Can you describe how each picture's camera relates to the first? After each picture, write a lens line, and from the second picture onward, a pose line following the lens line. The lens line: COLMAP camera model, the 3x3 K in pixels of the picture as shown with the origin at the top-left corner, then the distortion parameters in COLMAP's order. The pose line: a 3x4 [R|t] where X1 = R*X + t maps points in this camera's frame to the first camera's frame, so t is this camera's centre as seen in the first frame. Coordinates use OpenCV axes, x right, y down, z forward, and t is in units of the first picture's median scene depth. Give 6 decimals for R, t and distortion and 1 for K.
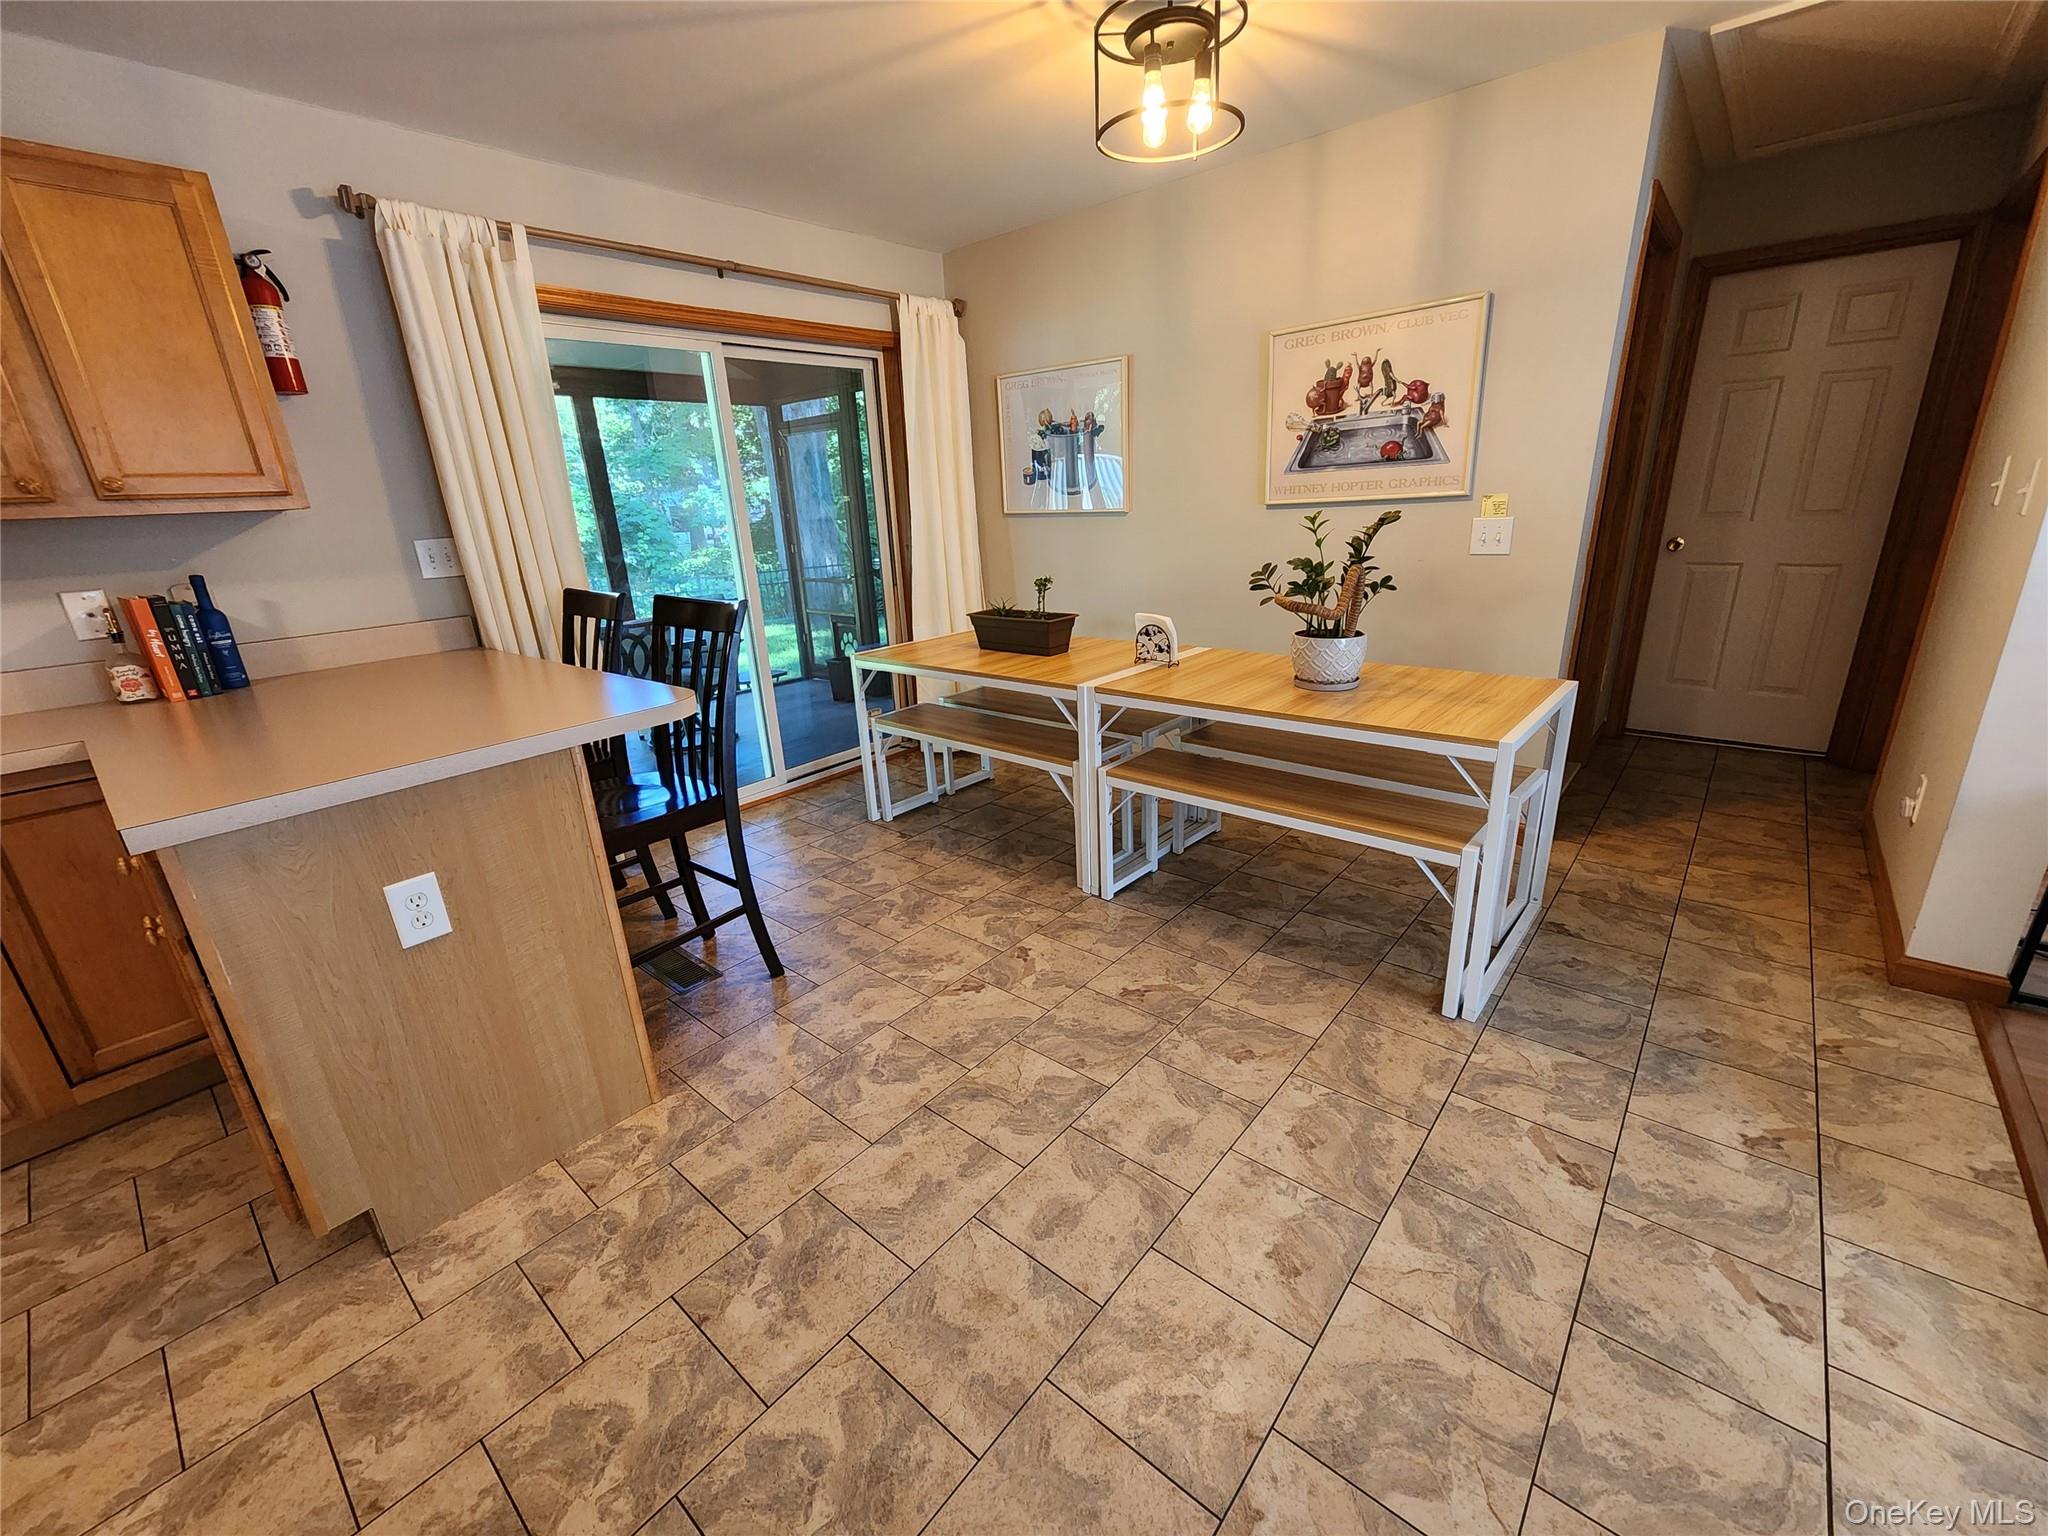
lens RADIAL K [[835.0, 0, 1019.7], [0, 835.0, 772.6], [0, 0, 1]] dist [0.004894, -0.003283]
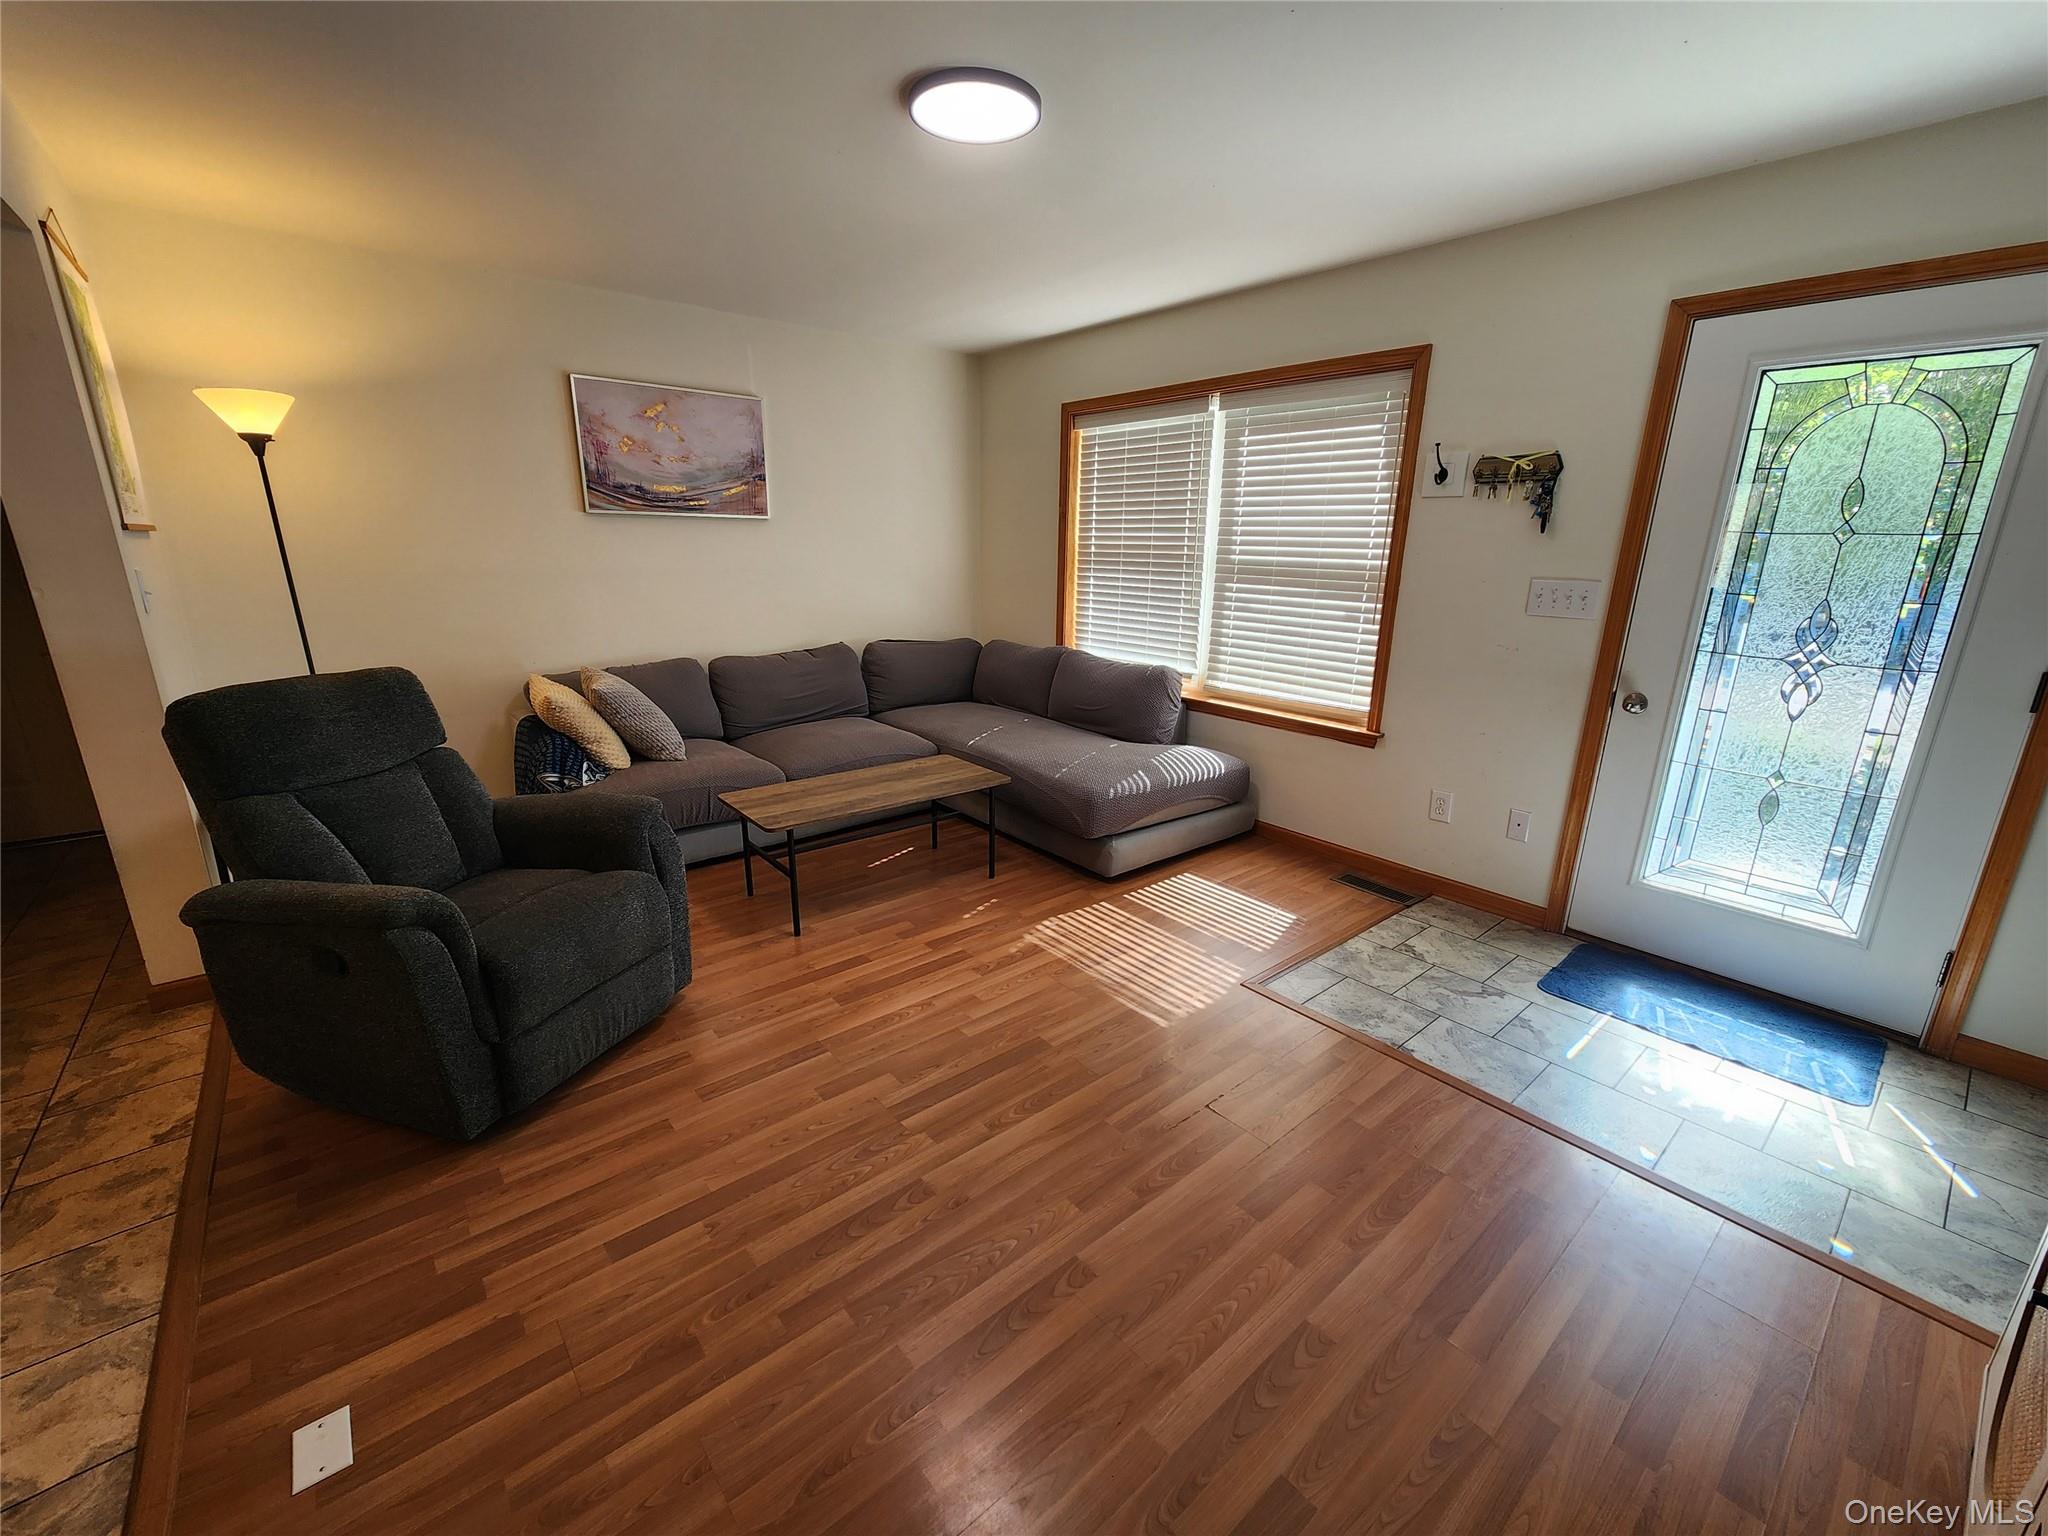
lens RADIAL K [[838.5, 0, 1020.6], [0, 838.5, 768.9], [0, 0, 1]] dist [0.004335, -0.002519]
pose [[0.160791, -0.211436, 0.964075, 0.204255], [0.293716, 0.942781, 0.157779, 0.110110], [-0.942272, 0.257795, 0.213692, -0.476727]]
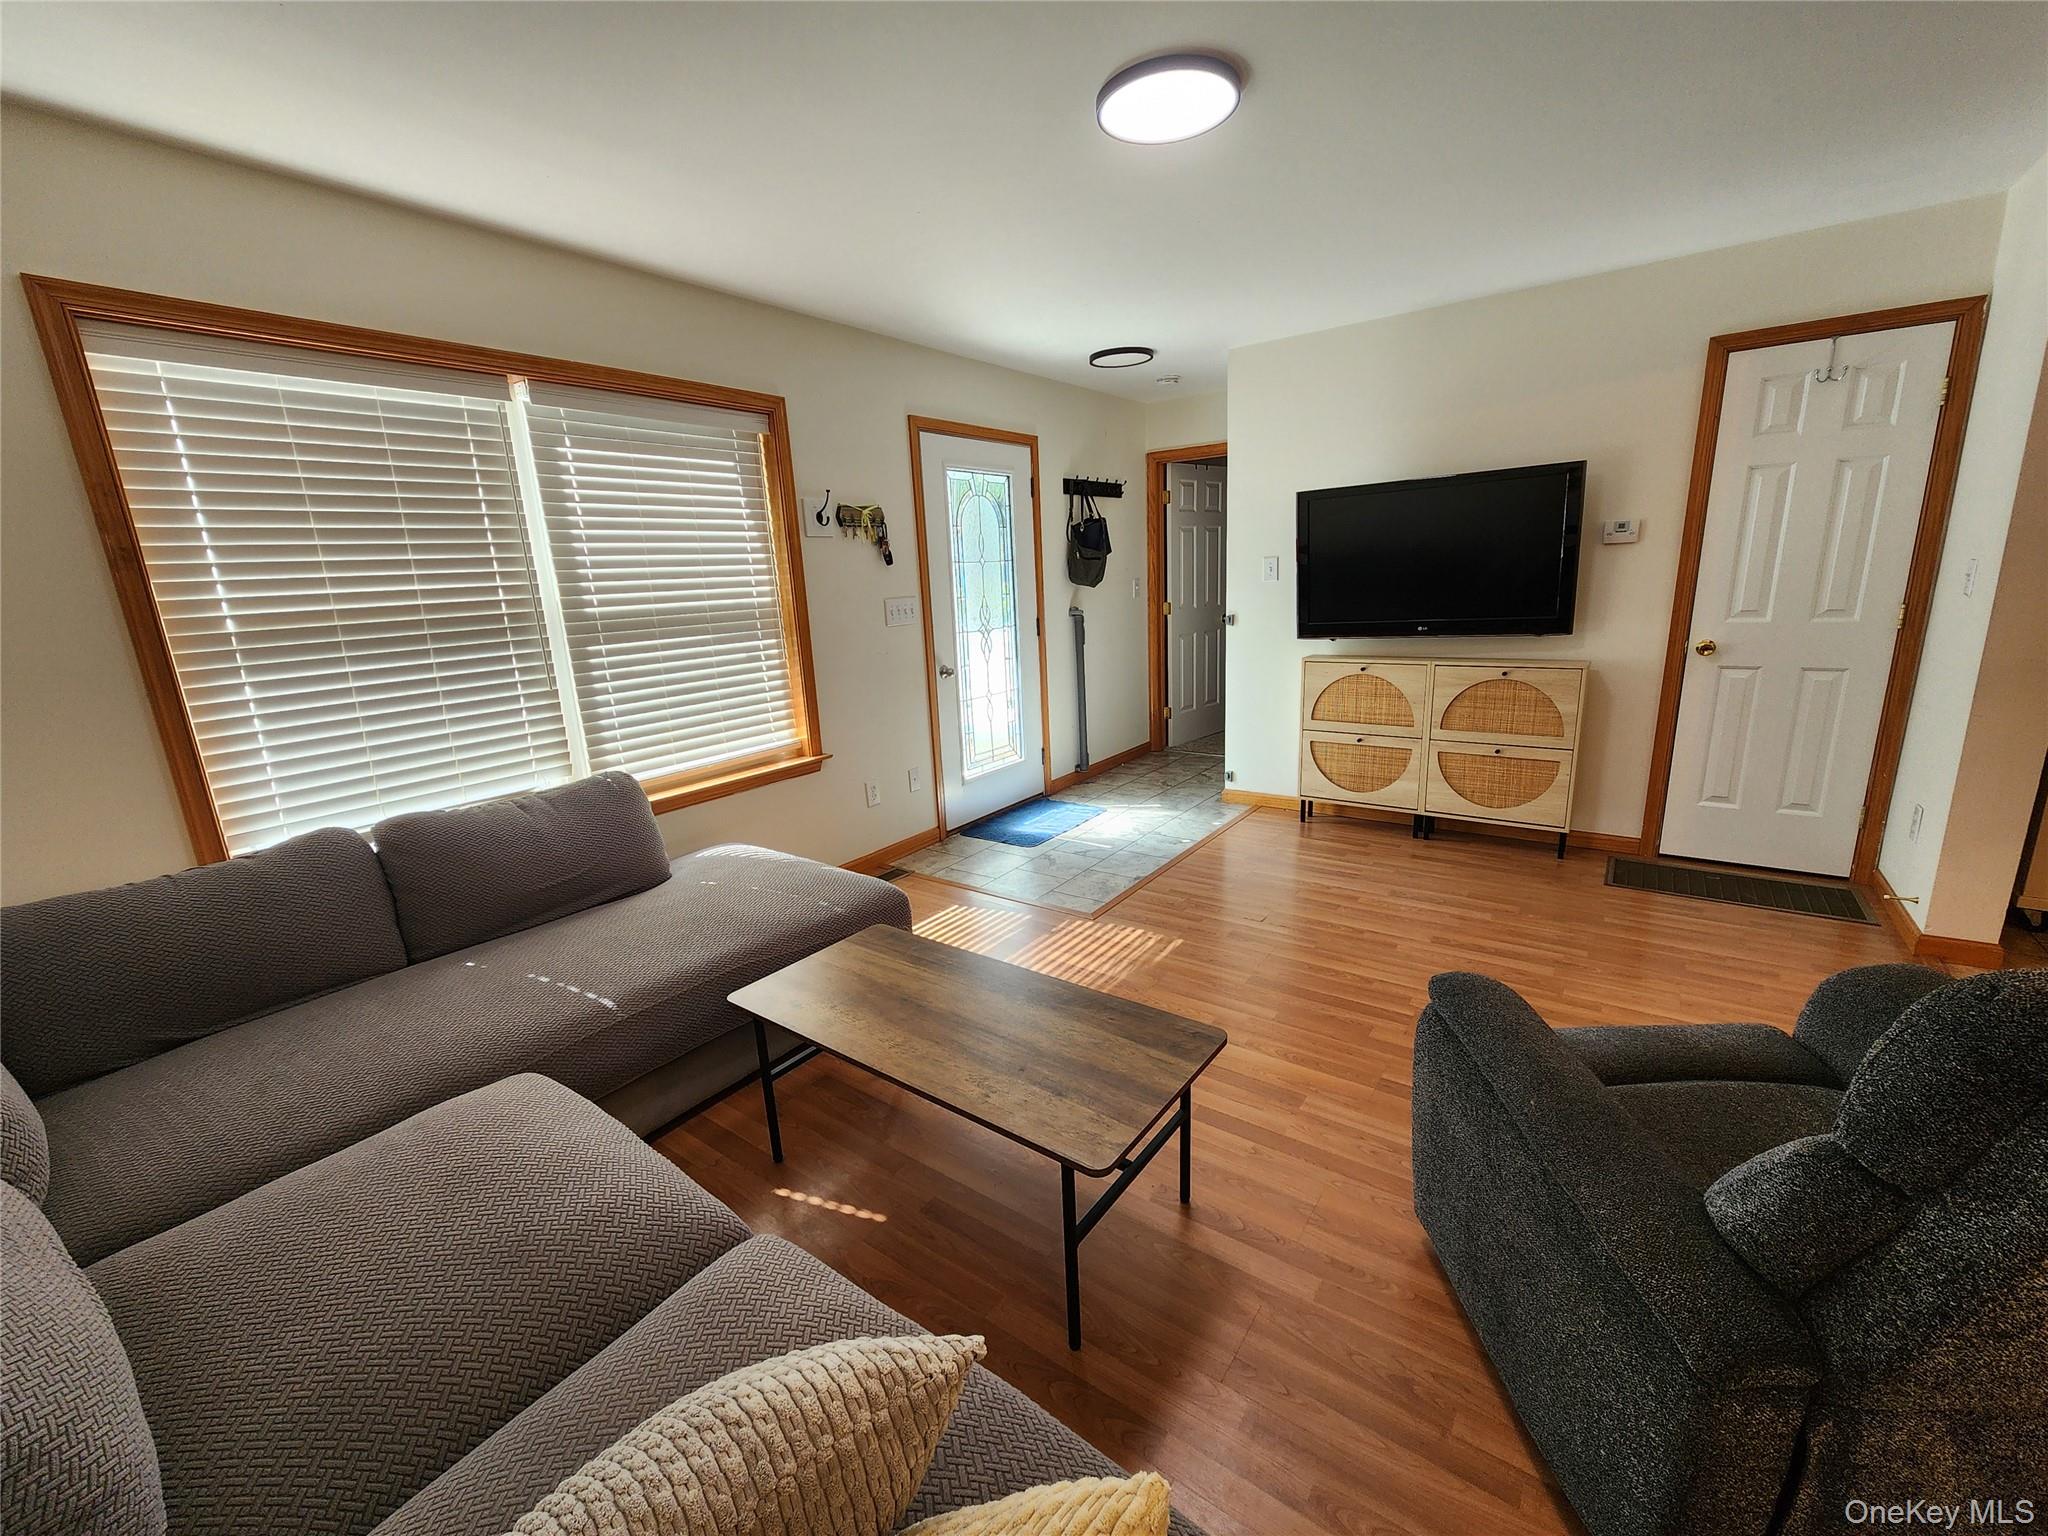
lens RADIAL K [[838.5, 0, 1020.6], [0, 838.5, 768.9], [0, 0, 1]] dist [0.004335, -0.002519]
pose [[-0.992282, 0.112315, -0.052561, 1.659493], [0.067401, 0.844278, 0.531649, -0.386842], [0.104088, 0.524003, -0.845332, 0.781101]]
